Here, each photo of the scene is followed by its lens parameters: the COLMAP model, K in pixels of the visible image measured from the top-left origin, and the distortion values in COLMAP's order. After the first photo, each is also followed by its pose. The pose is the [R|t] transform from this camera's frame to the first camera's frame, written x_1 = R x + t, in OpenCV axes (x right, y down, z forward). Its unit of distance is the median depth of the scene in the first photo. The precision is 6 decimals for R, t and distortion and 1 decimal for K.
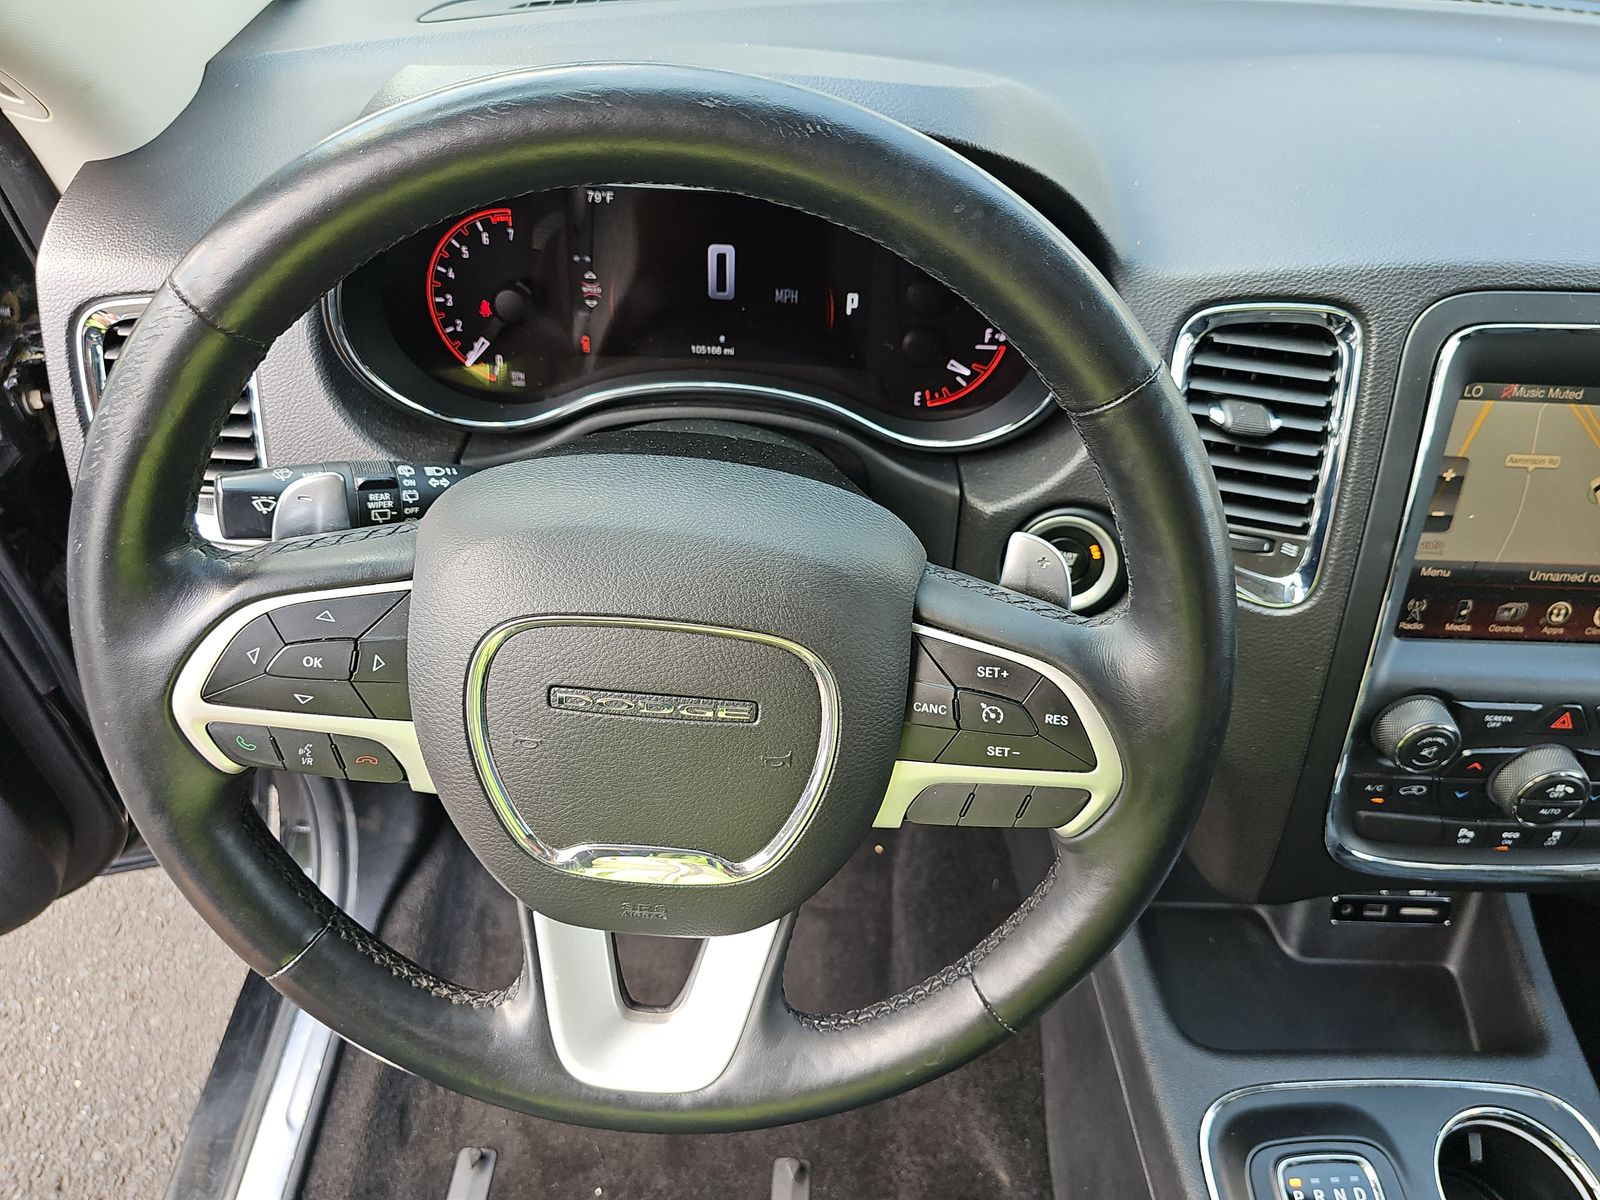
lens RADIAL K [[1089.2, 0, 800.0], [0, 1089.2, 600.0], [0, 0, 1]] dist [0.013544, -0.048942]
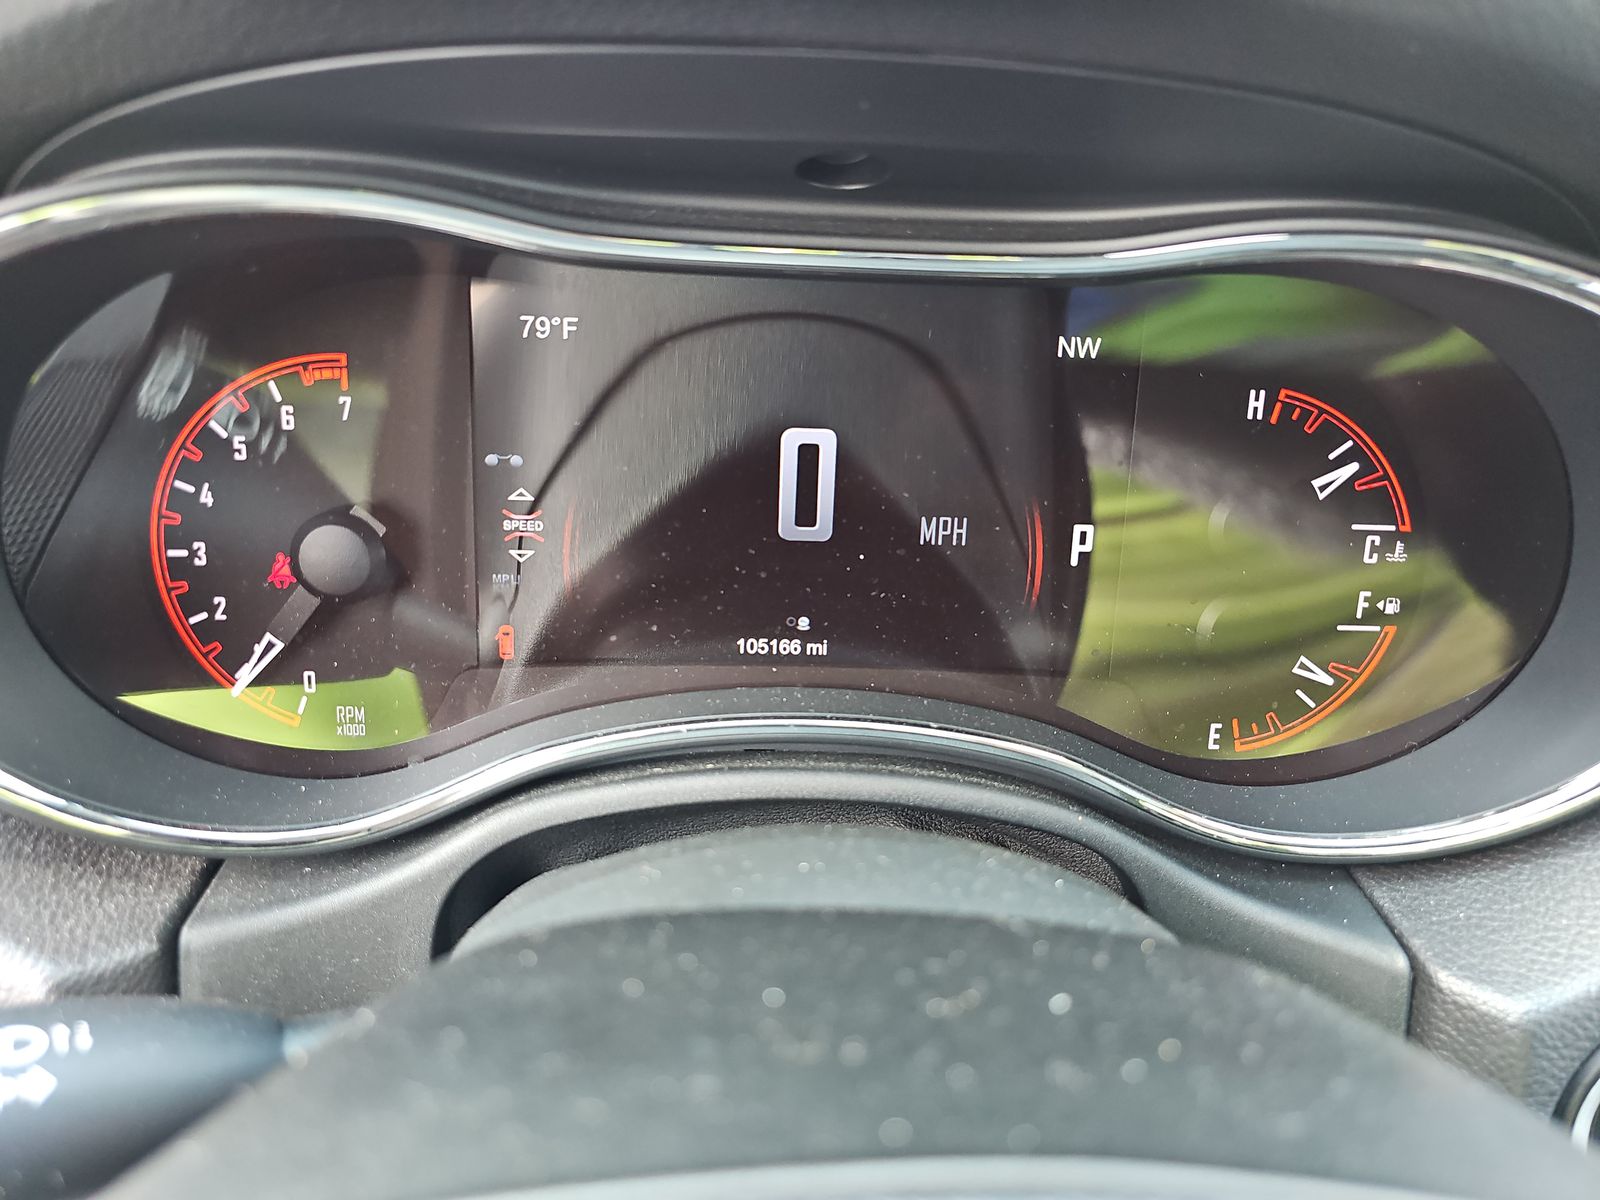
lens RADIAL K [[1079.2, 0, 776.4], [0, 1079.2, 607.3], [0, 0, 1]] dist [0.074952, -0.132325]
pose [[0.997084, -0.021838, 0.073121, -0.121040], [0.040695, 0.962724, -0.267405, -0.126931], [-0.064555, 0.269601, 0.960806, 0.572973]]
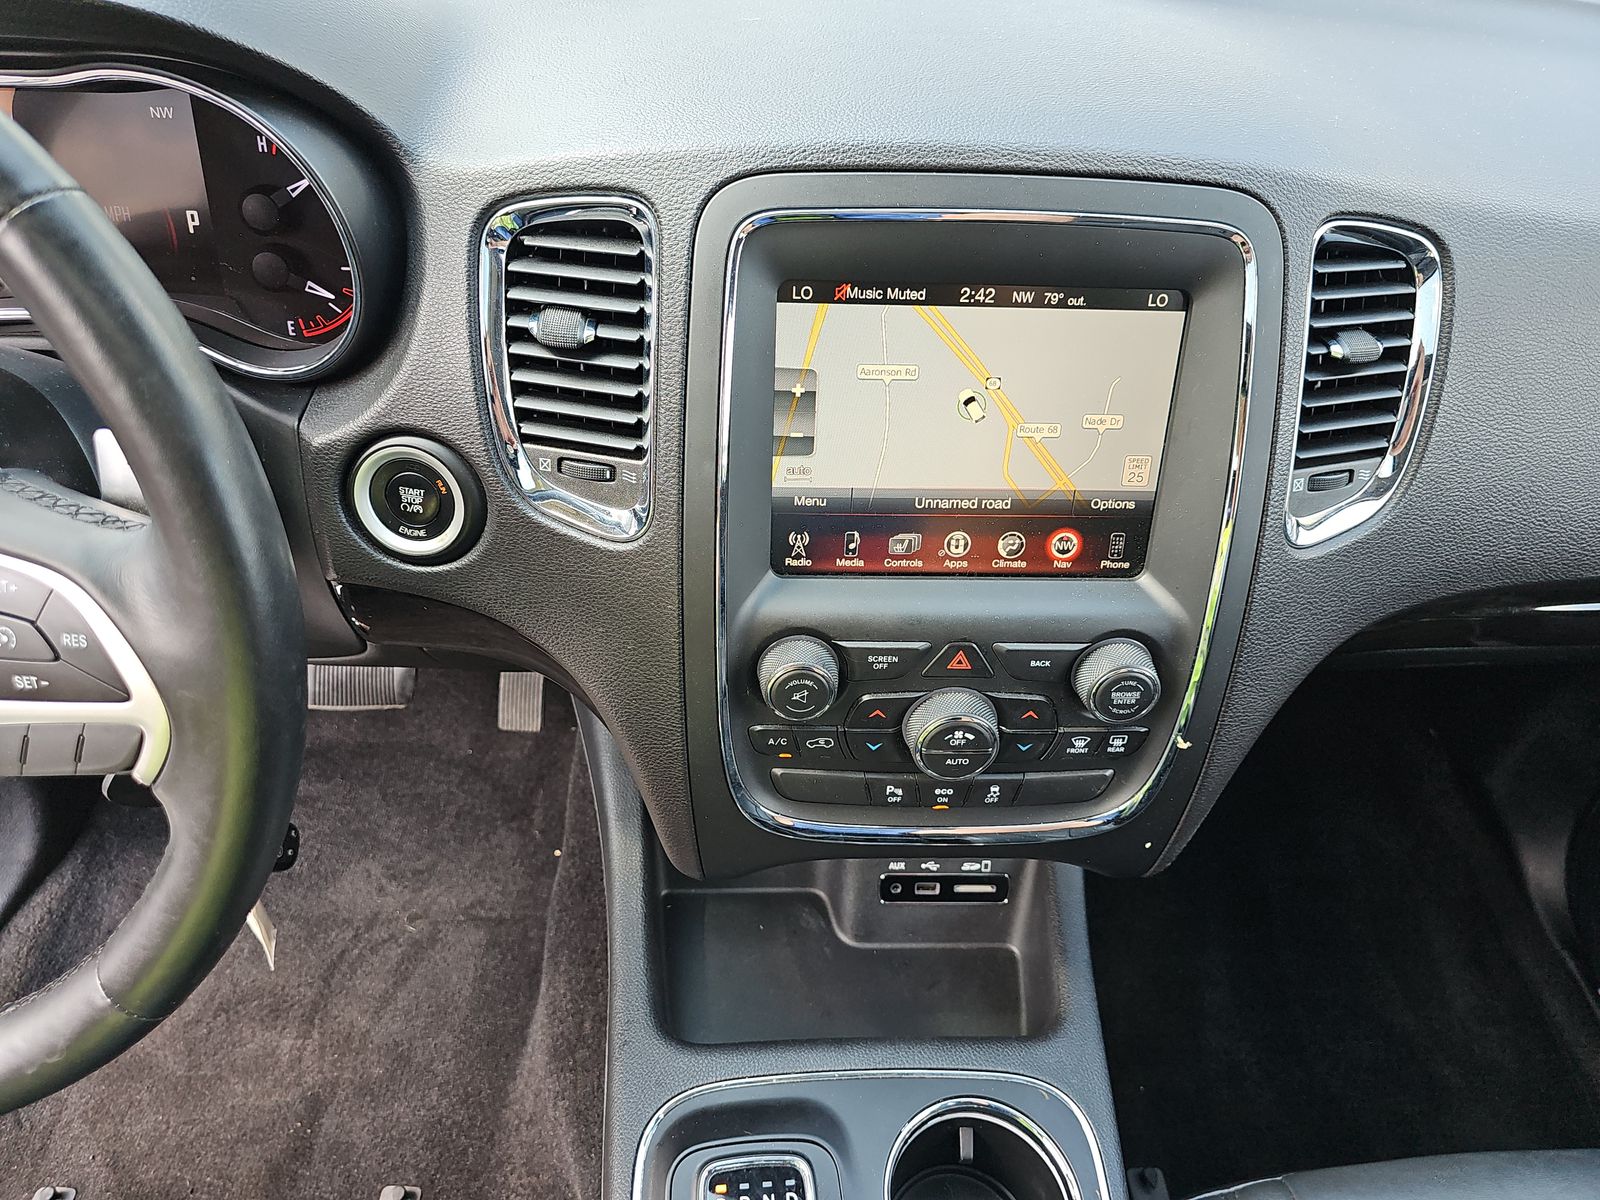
lens RADIAL K [[1079.2, 0, 776.4], [0, 1079.2, 607.3], [0, 0, 1]] dist [0.074952, -0.132325]
pose [[0.998794, -0.023035, 0.043352, 0.490404], [0.023790, 0.999573, -0.016983, 0.075081], [-0.042942, 0.017994, 0.998916, 0.088993]]
